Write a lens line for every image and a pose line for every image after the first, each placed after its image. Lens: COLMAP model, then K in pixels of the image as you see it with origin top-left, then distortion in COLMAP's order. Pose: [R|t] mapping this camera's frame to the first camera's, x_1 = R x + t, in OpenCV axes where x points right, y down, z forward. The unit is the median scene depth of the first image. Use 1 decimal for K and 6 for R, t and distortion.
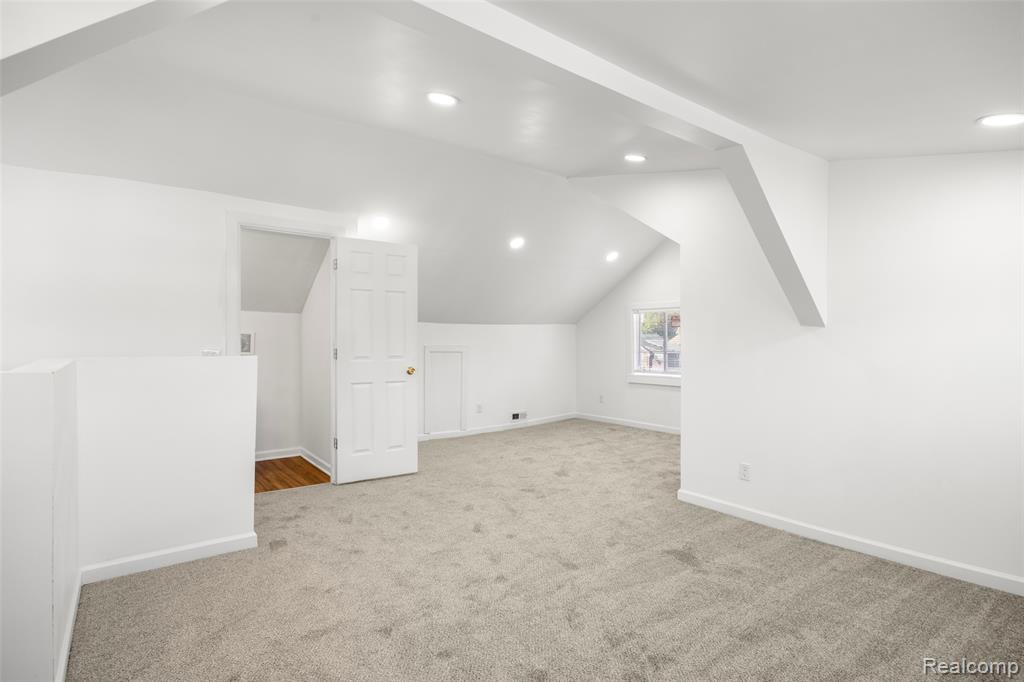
lens RADIAL K [[510.1, 0, 510.3], [0, 510.1, 340.6], [0, 0, 1]] dist [0.000796, 0.000413]
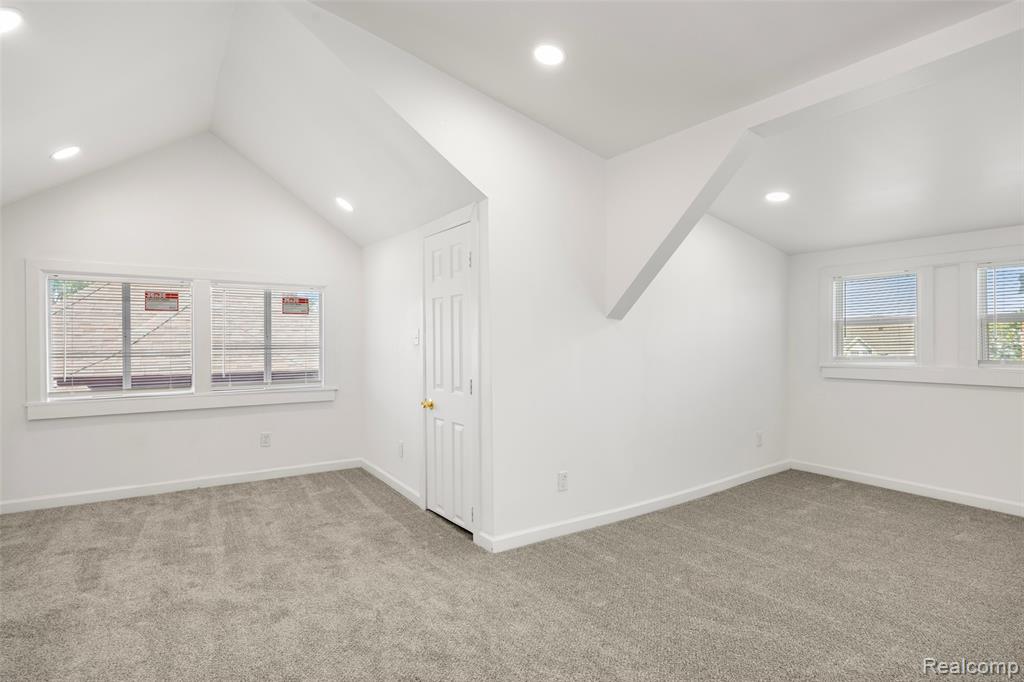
lens RADIAL K [[510.1, 0, 510.1], [0, 510.1, 342.4], [0, 0, 1]] dist [0.000796, 0.000413]
pose [[0.077481, 0.002496, 0.996991, -0.392186], [0.002295, 0.999994, -0.002682, 0.021858], [-0.996991, 0.002496, 0.077475, 0.962042]]
